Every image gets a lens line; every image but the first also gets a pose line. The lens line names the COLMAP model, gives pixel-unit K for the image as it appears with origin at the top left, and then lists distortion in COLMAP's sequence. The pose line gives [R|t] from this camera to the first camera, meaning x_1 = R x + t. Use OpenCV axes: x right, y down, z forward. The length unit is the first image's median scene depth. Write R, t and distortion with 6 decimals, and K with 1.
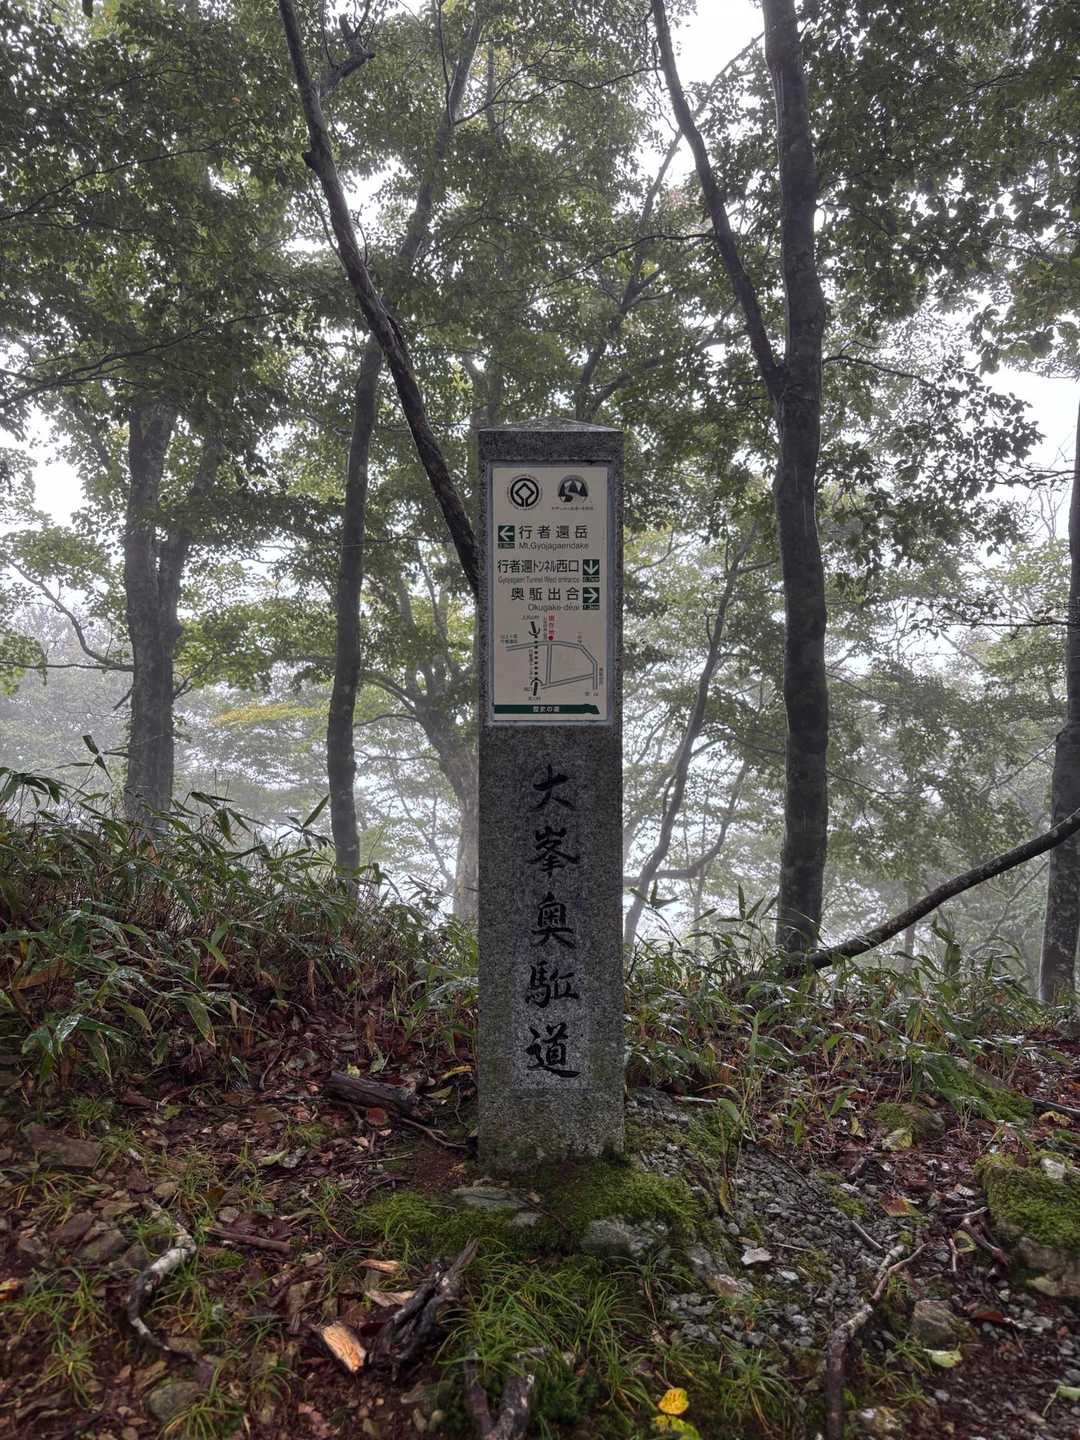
lens RADIAL K [[1029.3, 0, 546.4], [0, 1029.3, 732.4], [0, 0, 1]] dist [-0.021790, 0.001568]
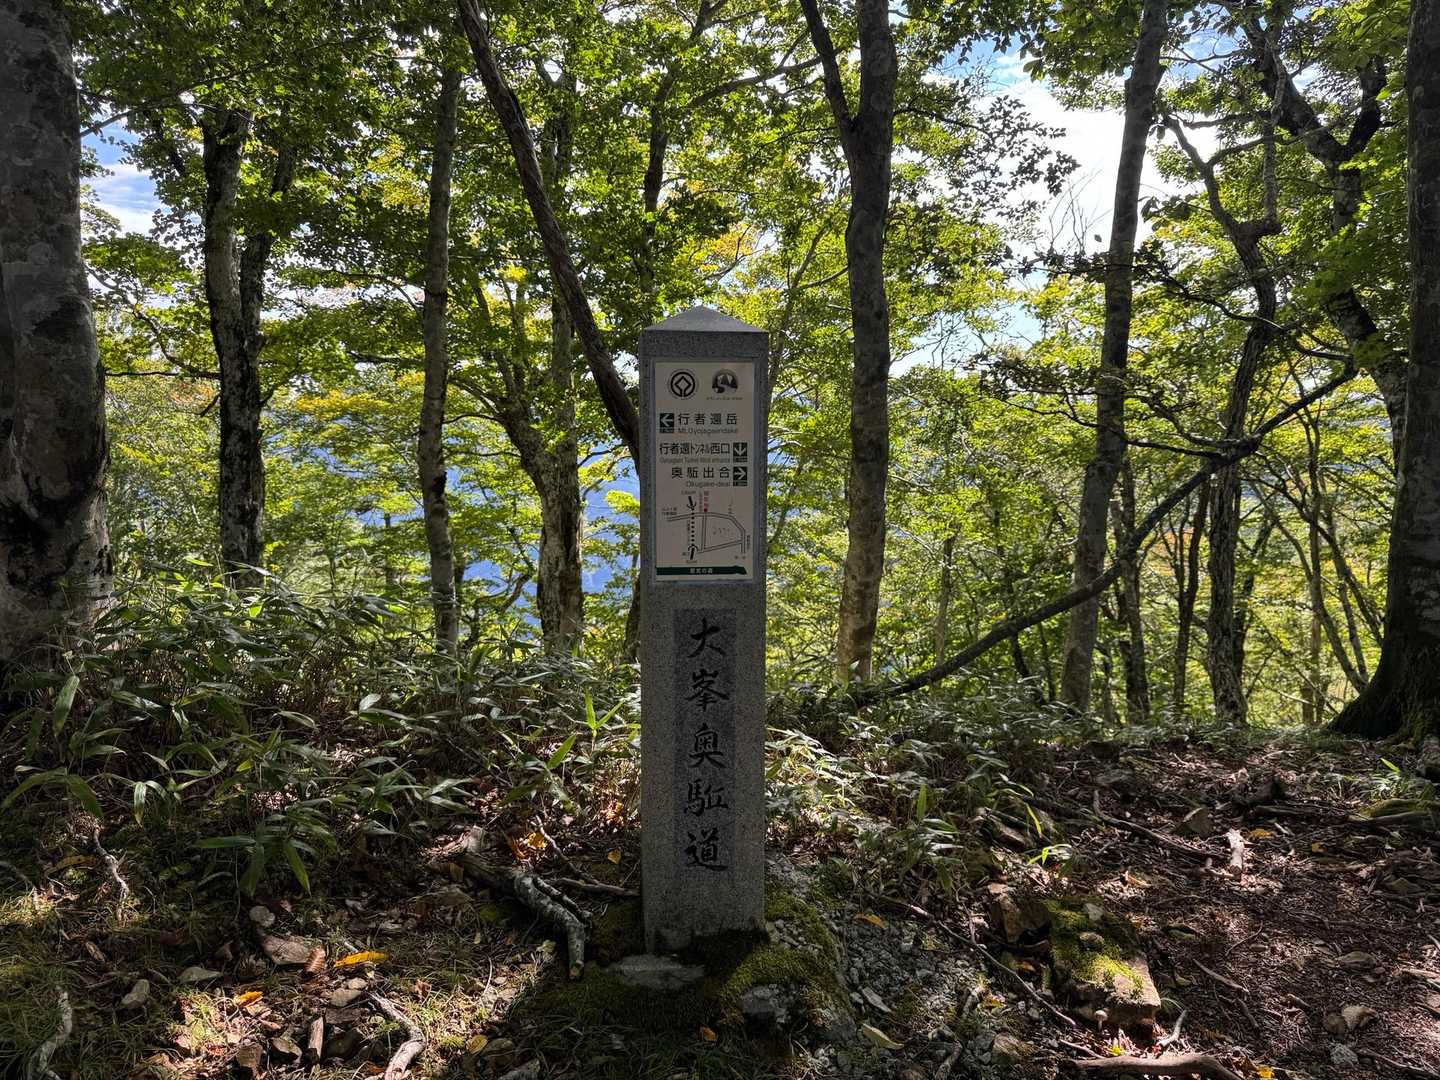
lens RADIAL K [[943.2, 0, 716.9], [0, 943.2, 535.2], [0, 0, 1]] dist [-0.004677, 0.001038]
pose [[0.994984, -0.007710, 0.099735, -0.089498], [-0.002793, 0.994495, 0.104742, -0.175847], [-0.099993, -0.104495, 0.989486, -0.062226]]
